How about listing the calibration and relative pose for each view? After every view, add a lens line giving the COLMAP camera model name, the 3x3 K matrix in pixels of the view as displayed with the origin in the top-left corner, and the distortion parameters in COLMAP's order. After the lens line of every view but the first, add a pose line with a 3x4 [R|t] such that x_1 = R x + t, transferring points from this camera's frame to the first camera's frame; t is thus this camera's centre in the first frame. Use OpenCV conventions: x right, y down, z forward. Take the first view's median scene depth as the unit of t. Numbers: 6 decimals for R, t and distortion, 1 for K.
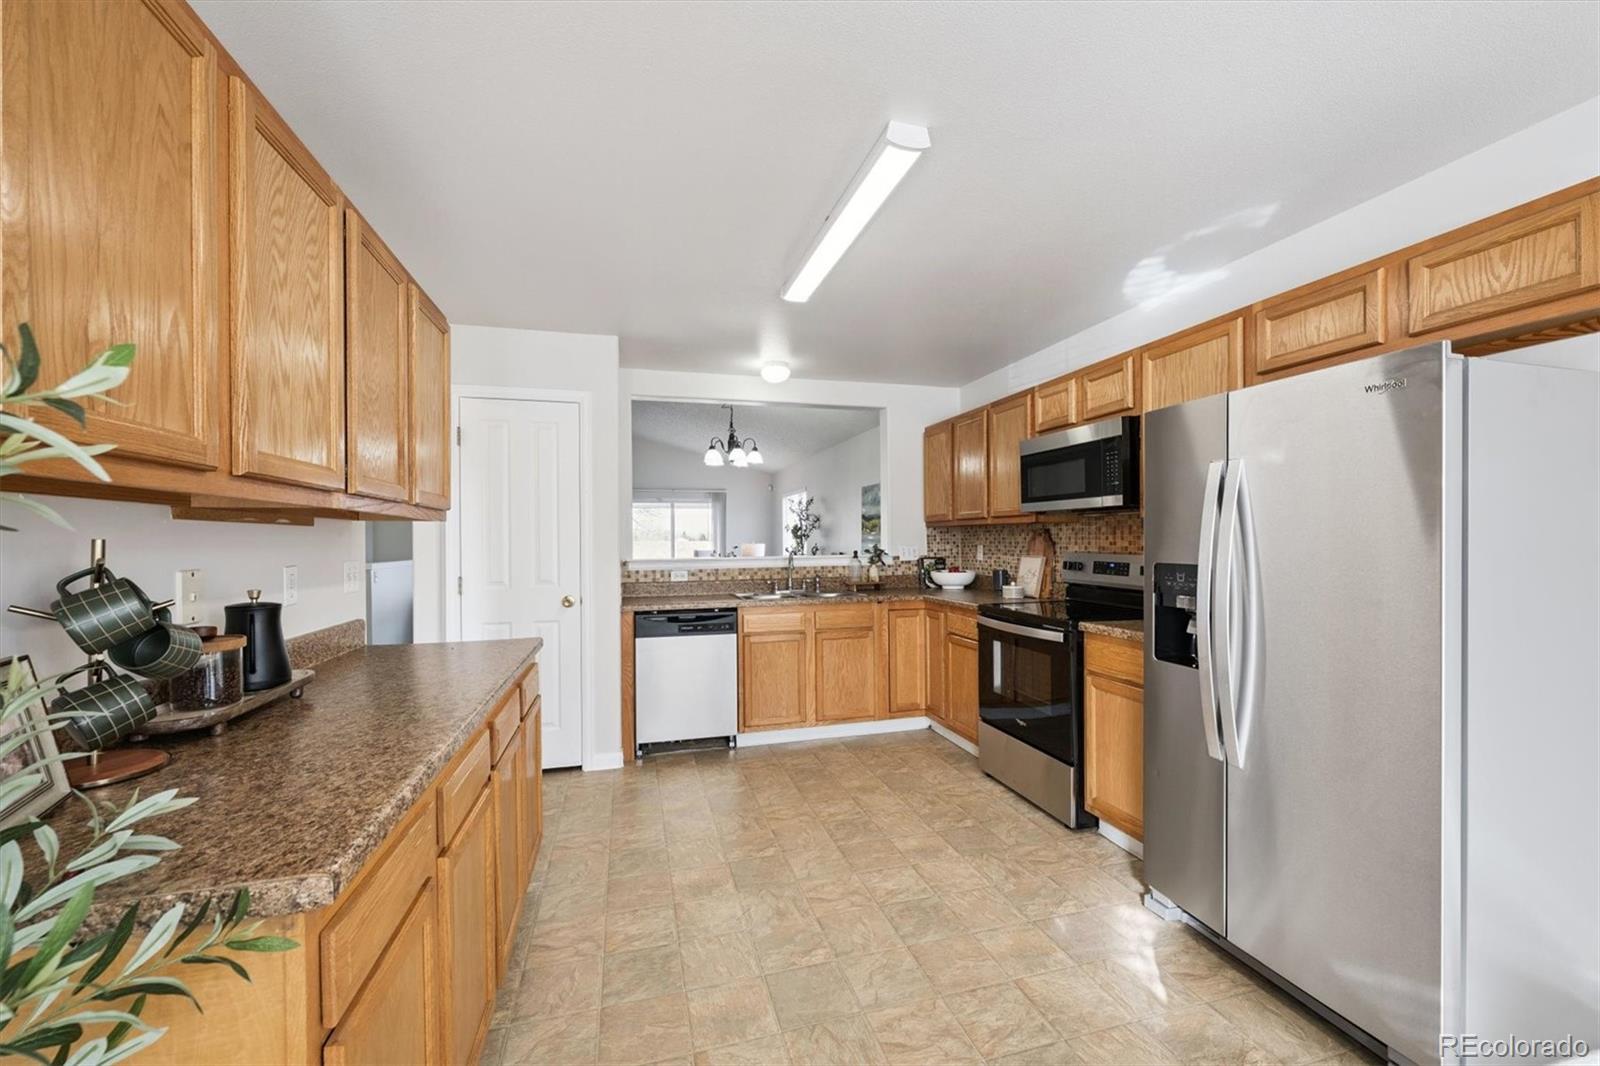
lens RADIAL K [[653.7, 0, 800.0], [0, 653.7, 533.0], [0, 0, 1]] dist [0.000446, 0.000050]
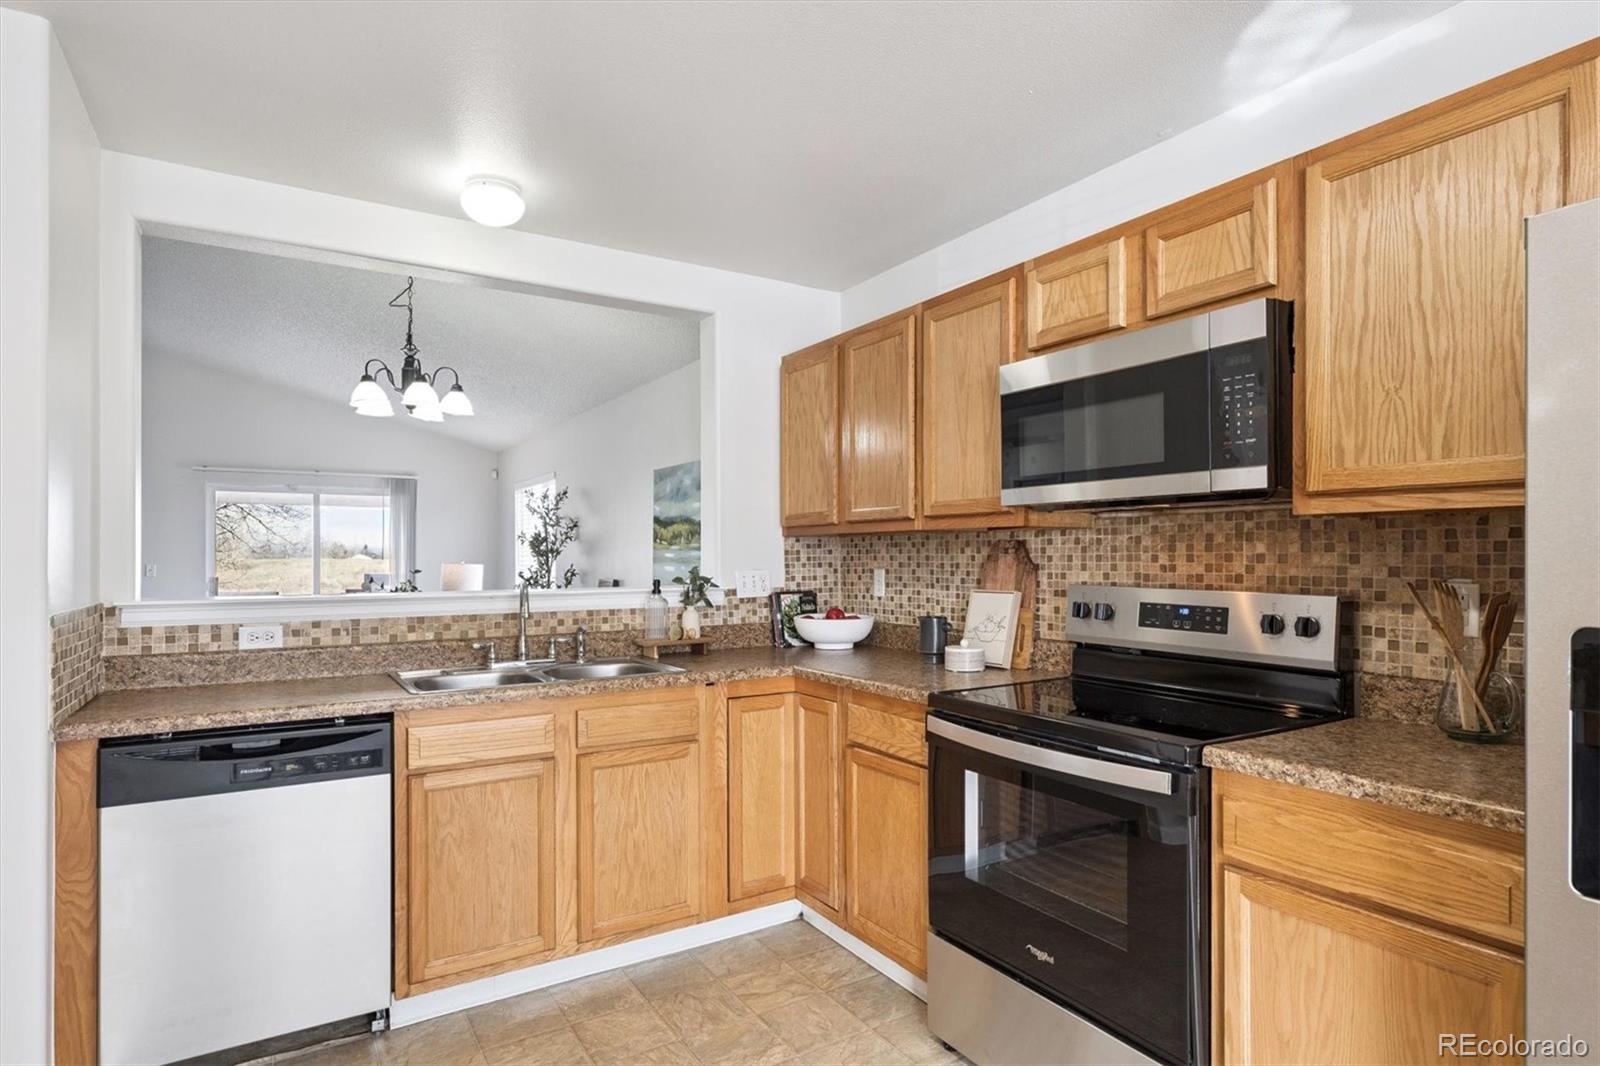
lens RADIAL K [[855.1, 0, 810.2], [0, 855.1, 555.6], [0, 0, 1]] dist [-0.000791, -0.000523]
pose [[0.954916, 0.006686, 0.296801, 0.000004], [-0.008610, 0.999950, 0.005176, 0.004017], [-0.296752, -0.007498, 0.954925, 0.365387]]
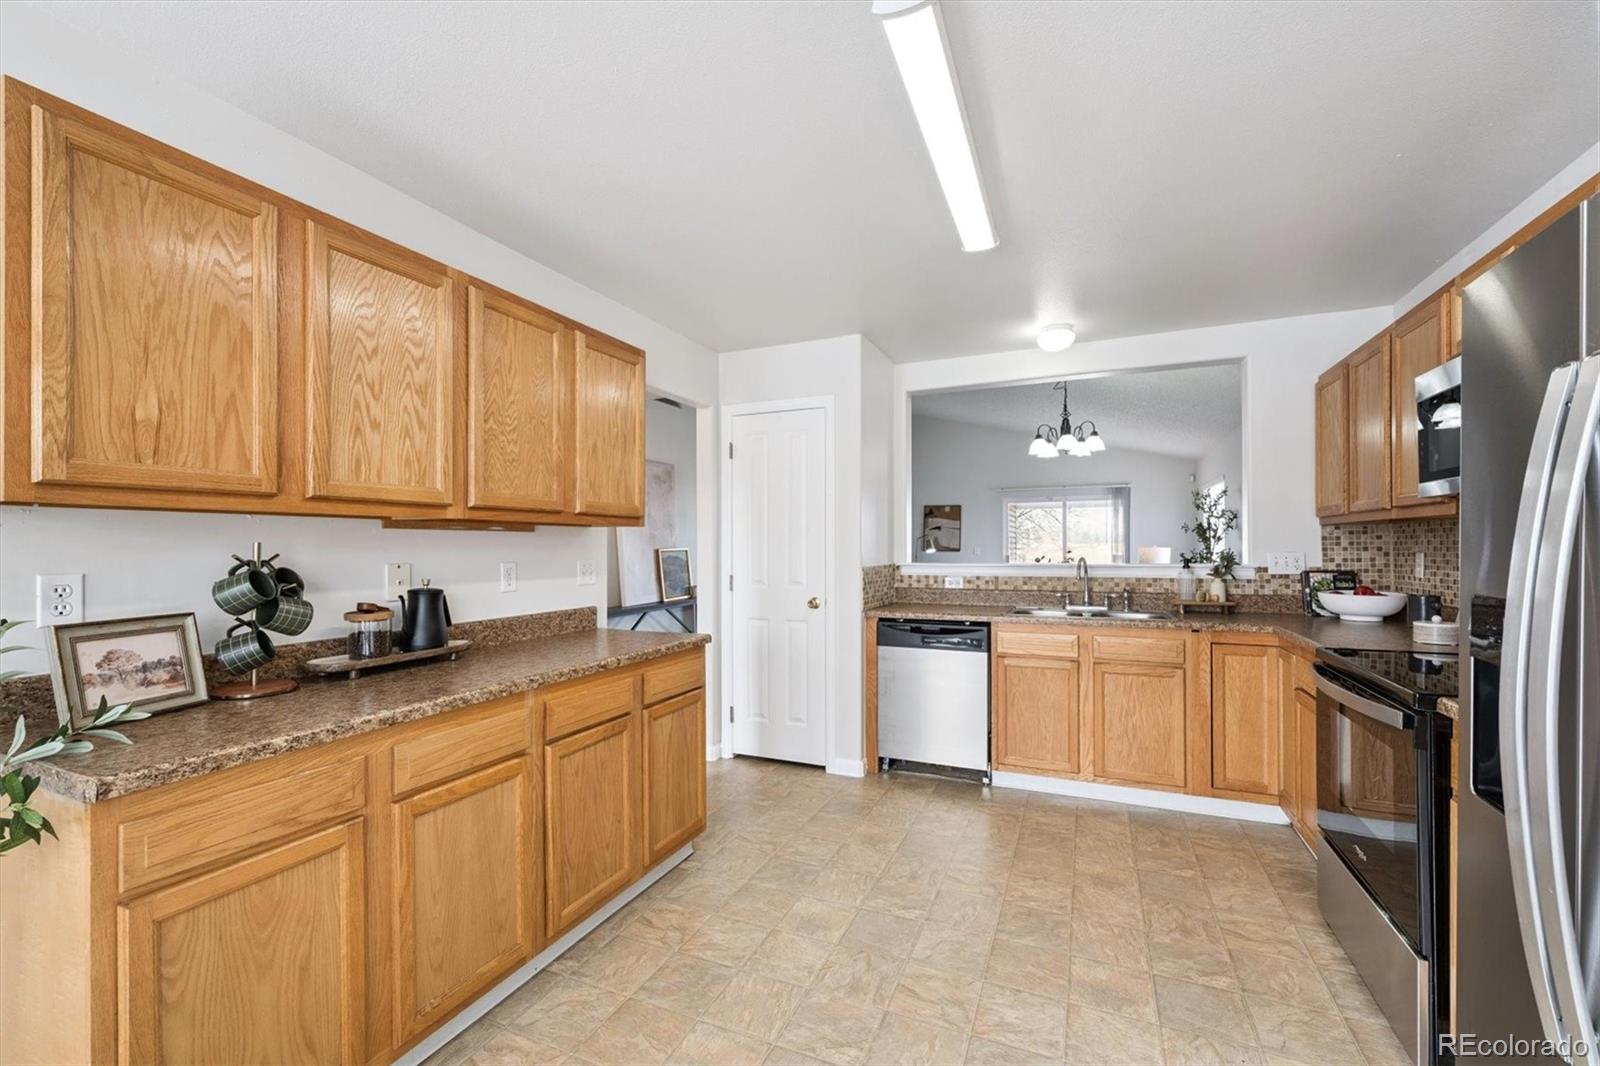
lens RADIAL K [[662.4, 0, 789.5], [0, 662.4, 535.9], [0, 0, 1]] dist [0.000249, 0.000040]
pose [[0.769469, -0.003925, -0.638672, 0.251559], [0.004523, 0.999990, -0.000696, 0.000218], [0.638668, -0.002353, 0.769479, 0.160793]]
